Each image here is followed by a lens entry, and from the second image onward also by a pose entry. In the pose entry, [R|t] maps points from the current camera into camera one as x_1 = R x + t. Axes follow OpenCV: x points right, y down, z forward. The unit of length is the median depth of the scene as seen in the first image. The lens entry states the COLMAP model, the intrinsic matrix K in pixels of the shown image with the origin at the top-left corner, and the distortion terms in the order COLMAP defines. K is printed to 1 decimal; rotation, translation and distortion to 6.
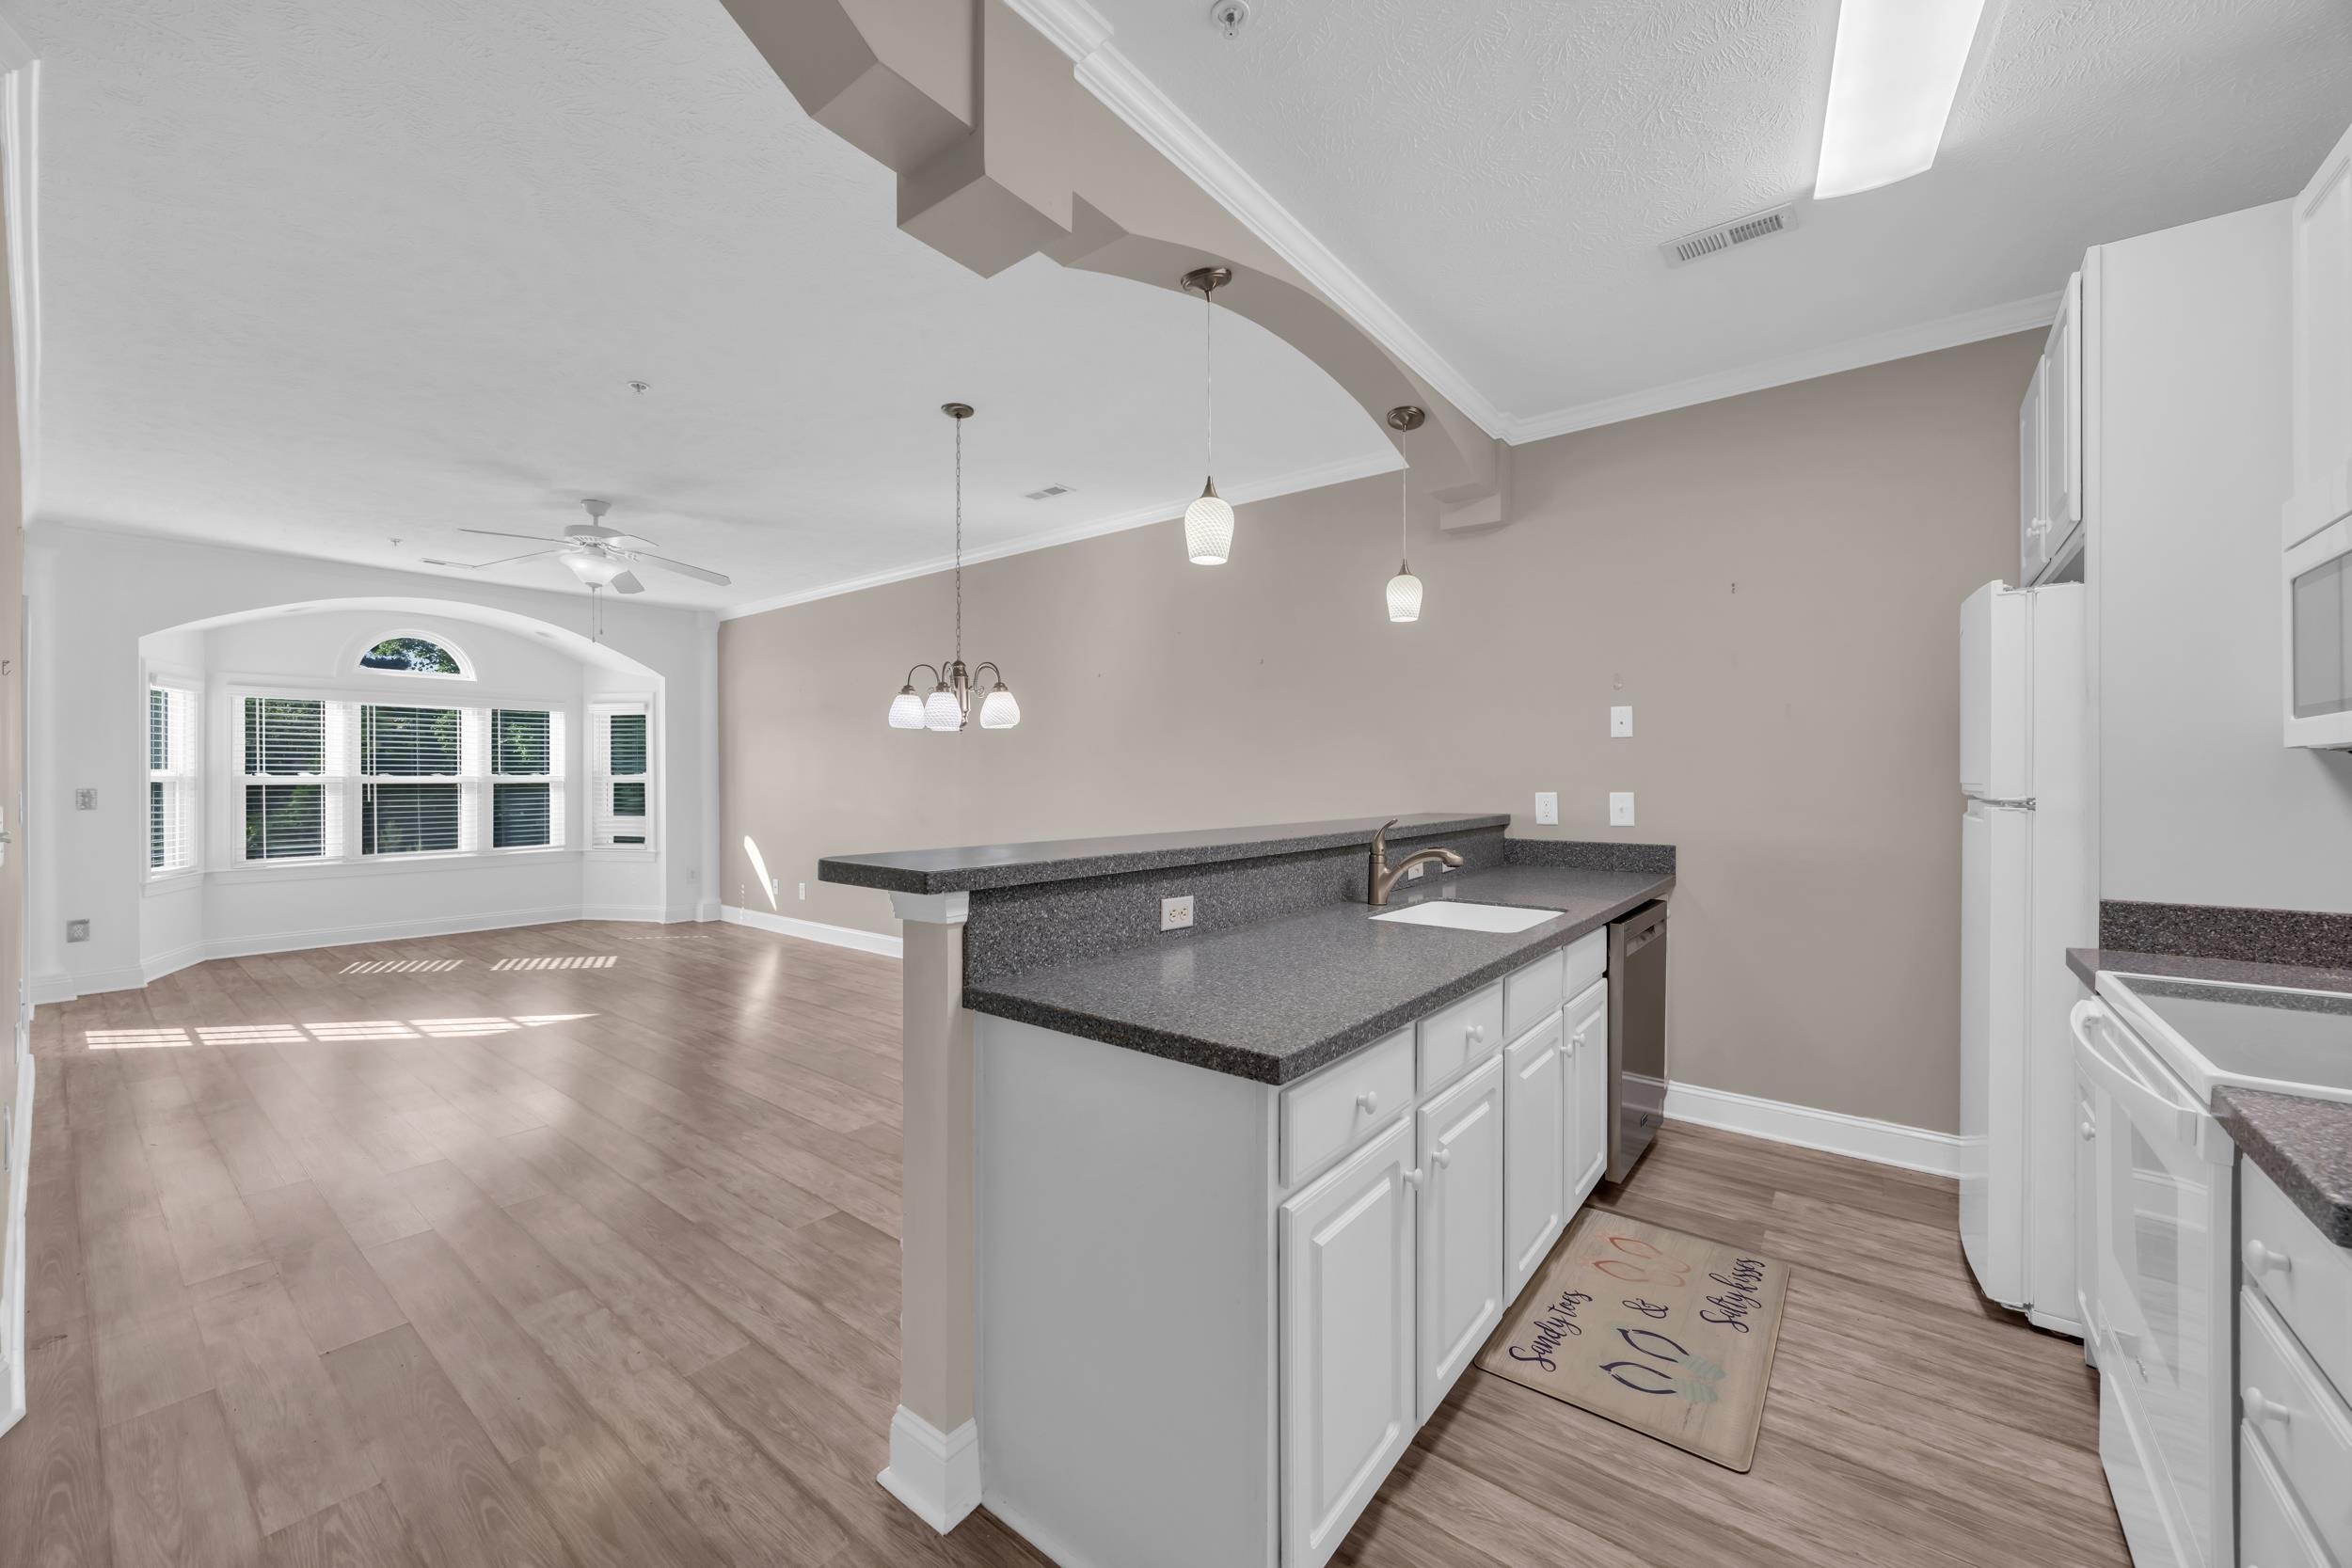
lens RADIAL K [[896.2, 0, 1176.0], [0, 896.2, 784.0], [0, 0, 1]] dist [-0.000223, -0.003436]
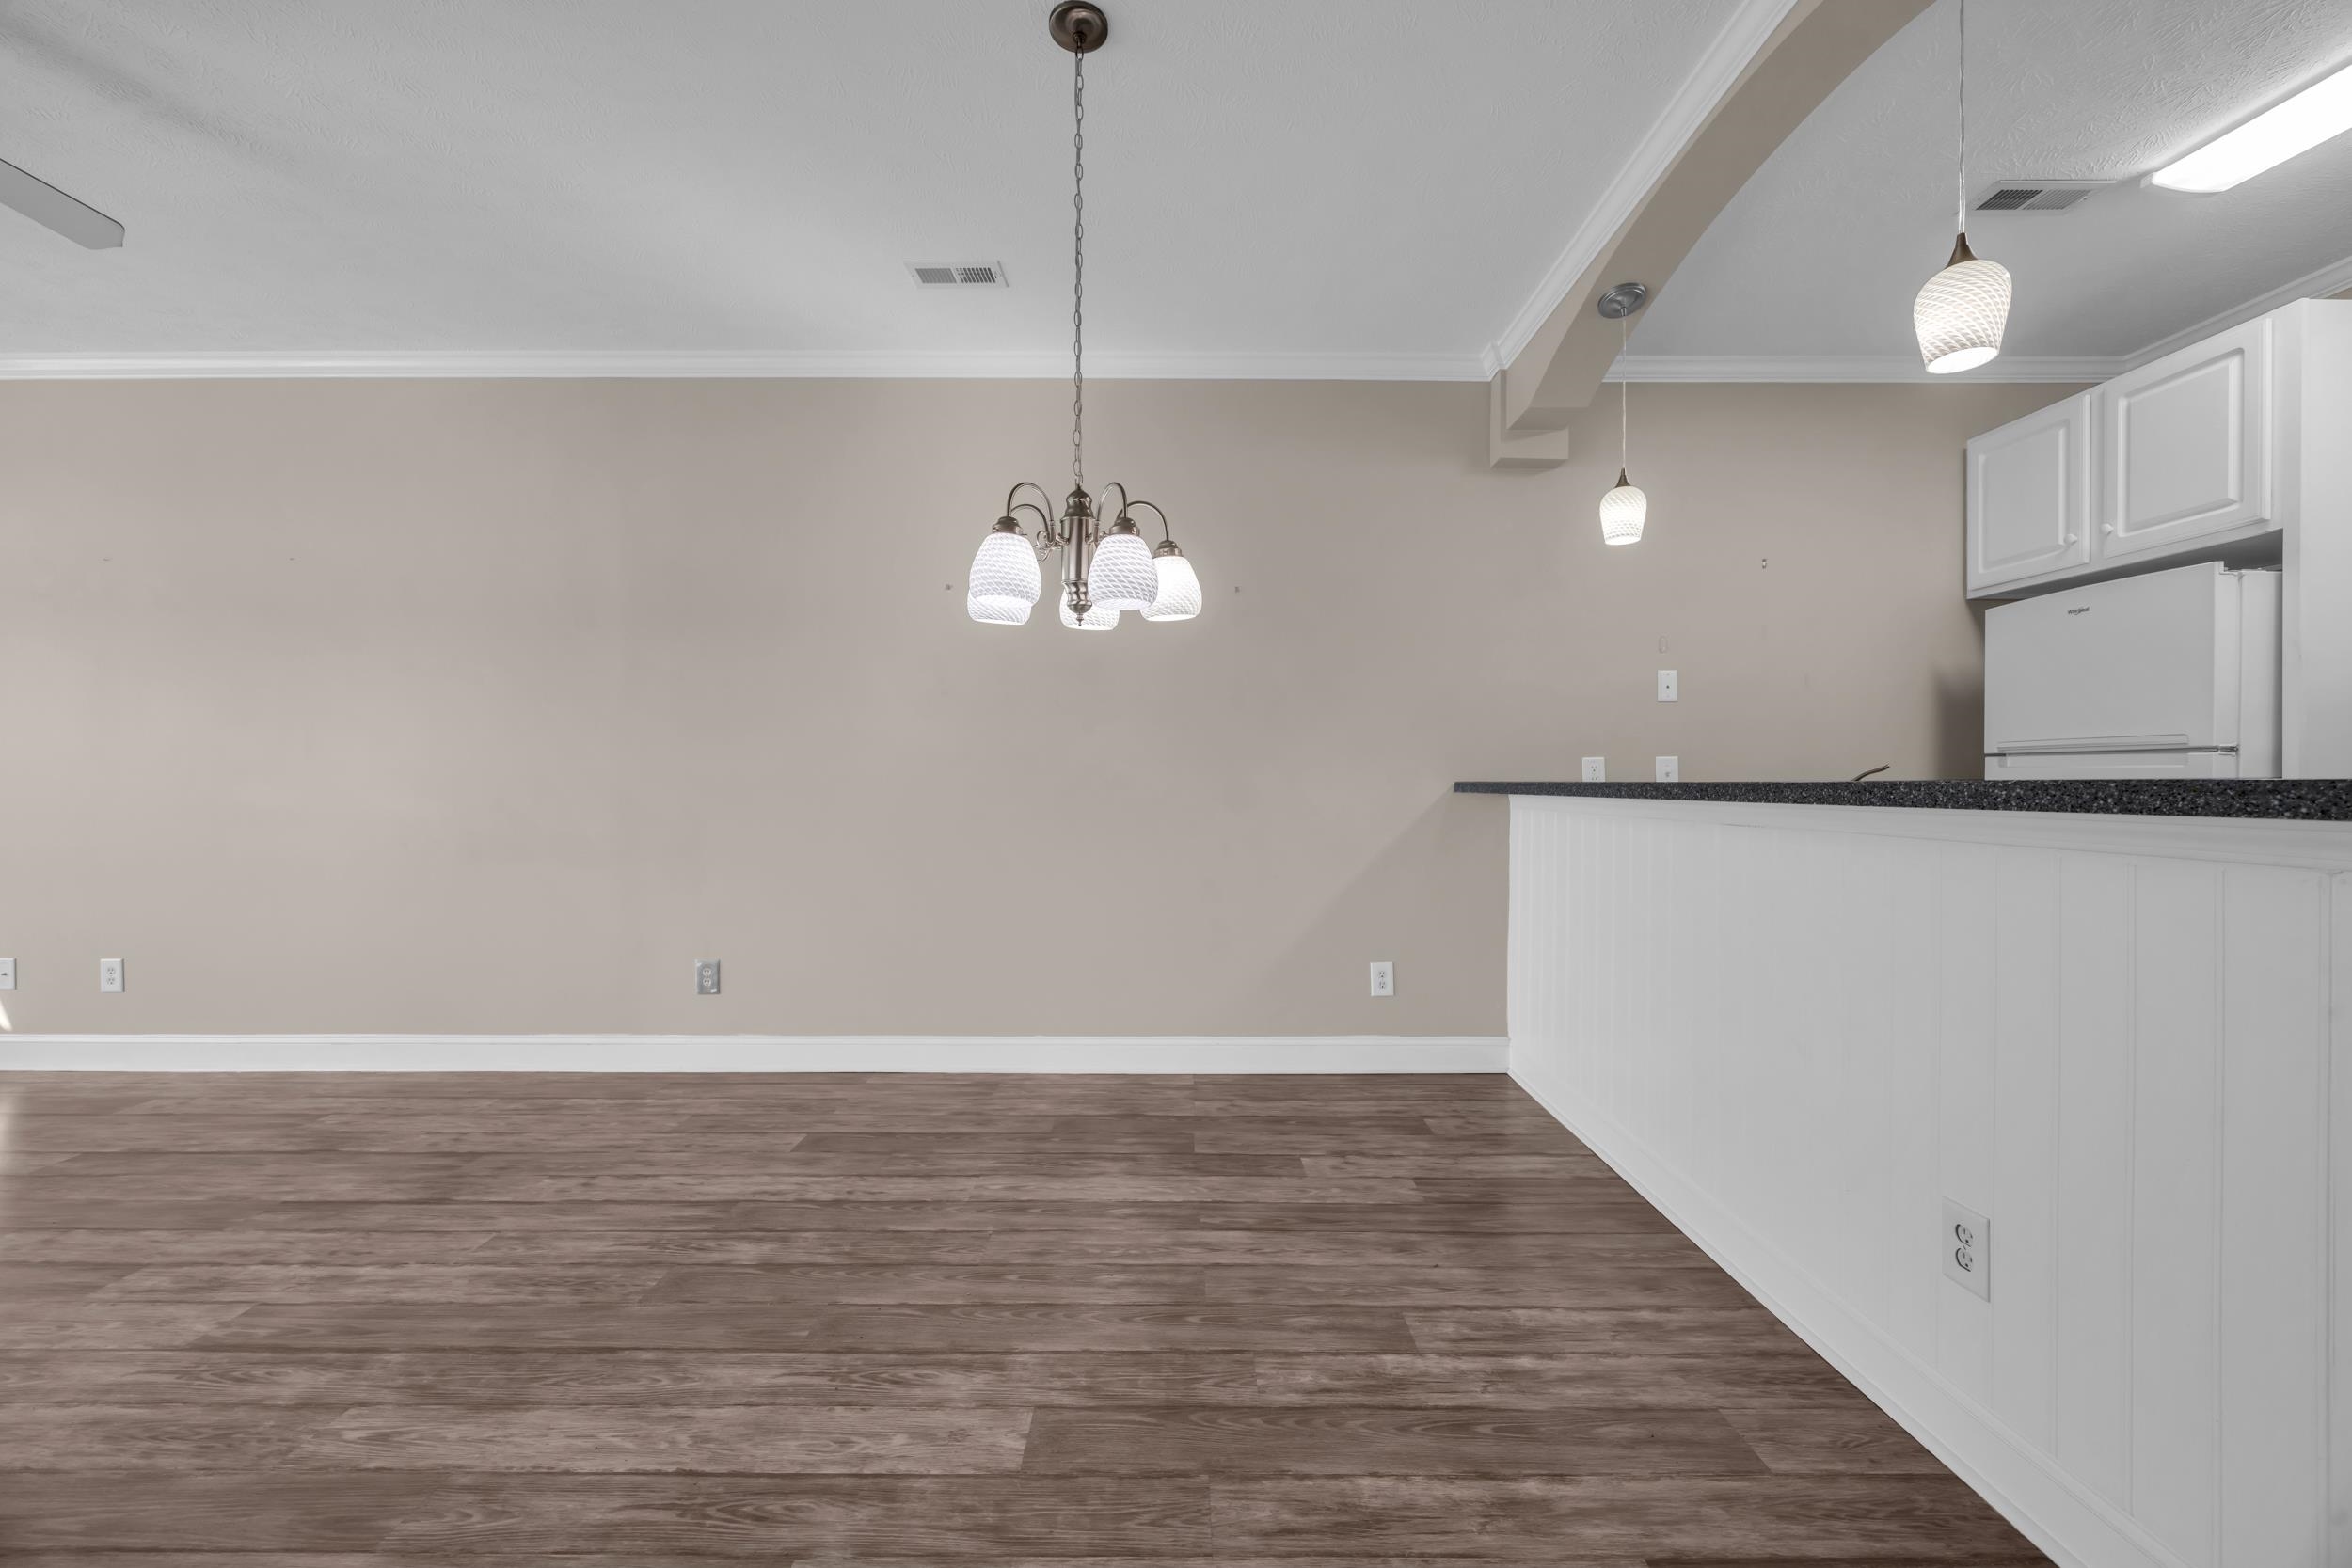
lens RADIAL K [[896.8, 0, 1176.0], [0, 896.8, 784.0], [0, 0, 1]] dist [0.004685, -0.001872]
pose [[0.786429, 0.000587, 0.617680, -0.283678], [0.000818, 0.999998, -0.001992, 0.021736], [-0.617680, 0.002072, 0.786427, 0.285875]]
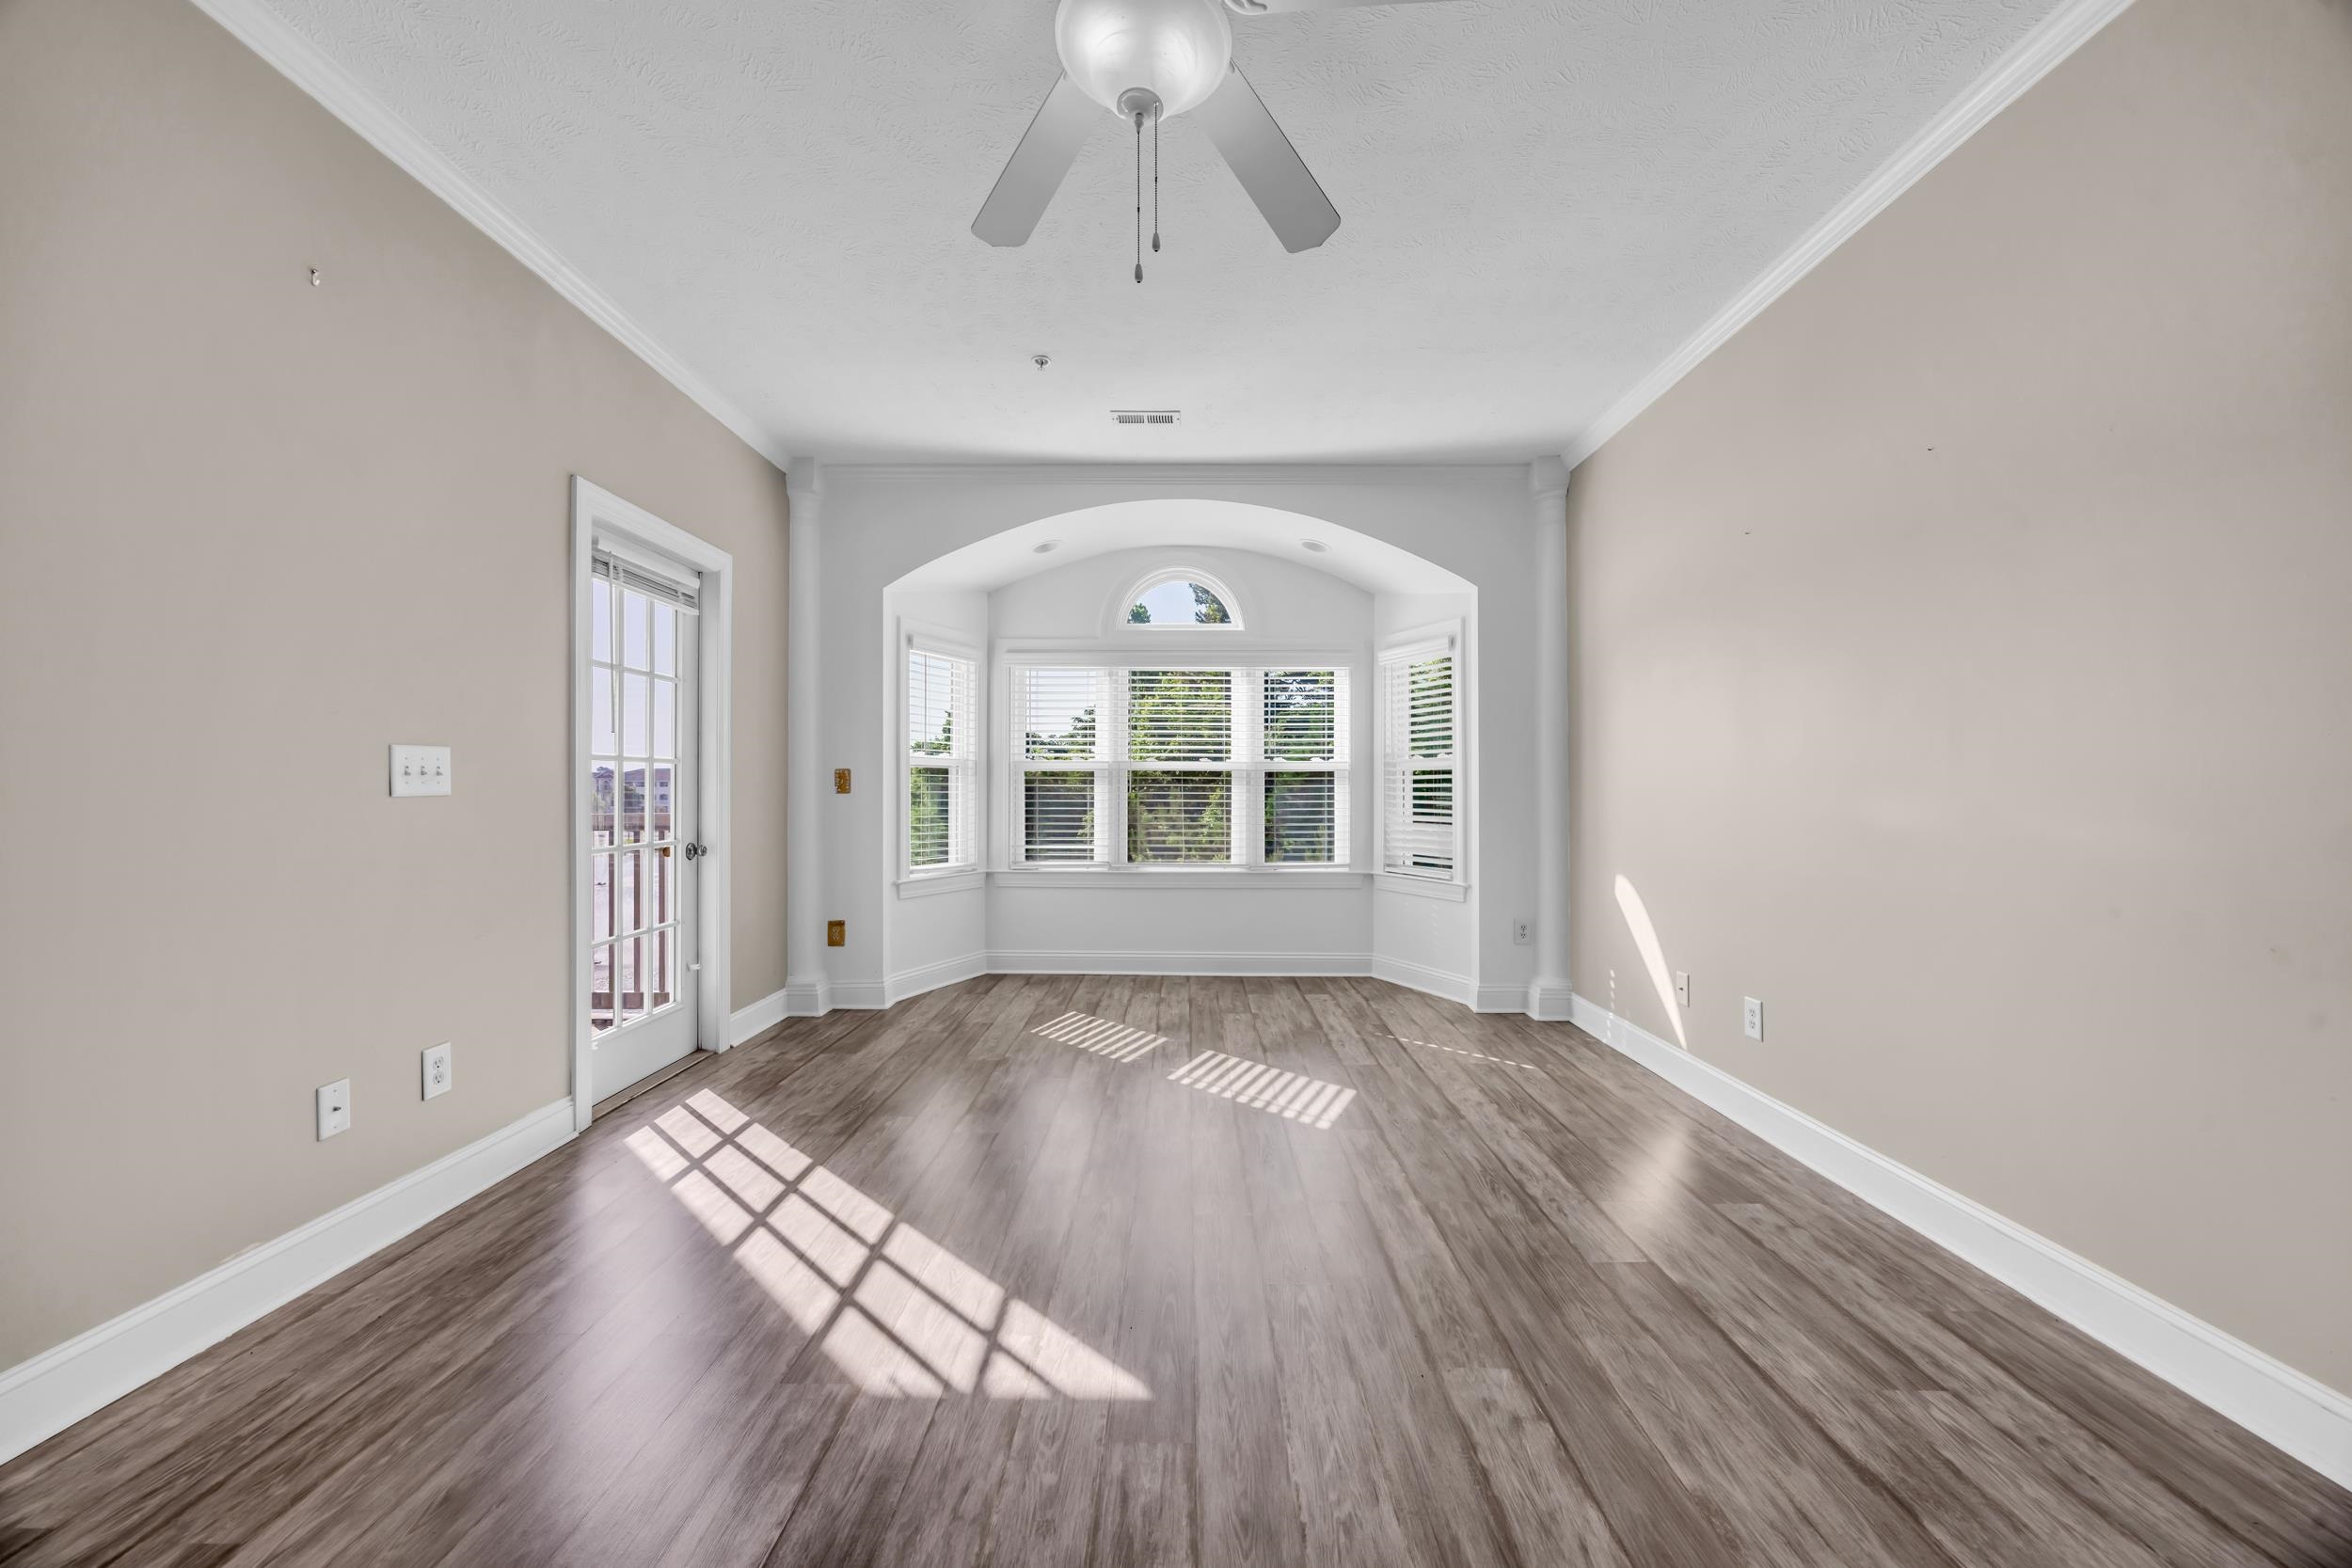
lens RADIAL K [[896.8, 0, 1176.0], [0, 896.8, 784.0], [0, 0, 1]] dist [0.004685, -0.001872]
pose [[0.610636, -0.004216, -0.791900, -0.270259], [-0.009515, 0.999875, -0.012660, 0.022012], [0.791854, 0.015265, 0.610519, 0.576724]]
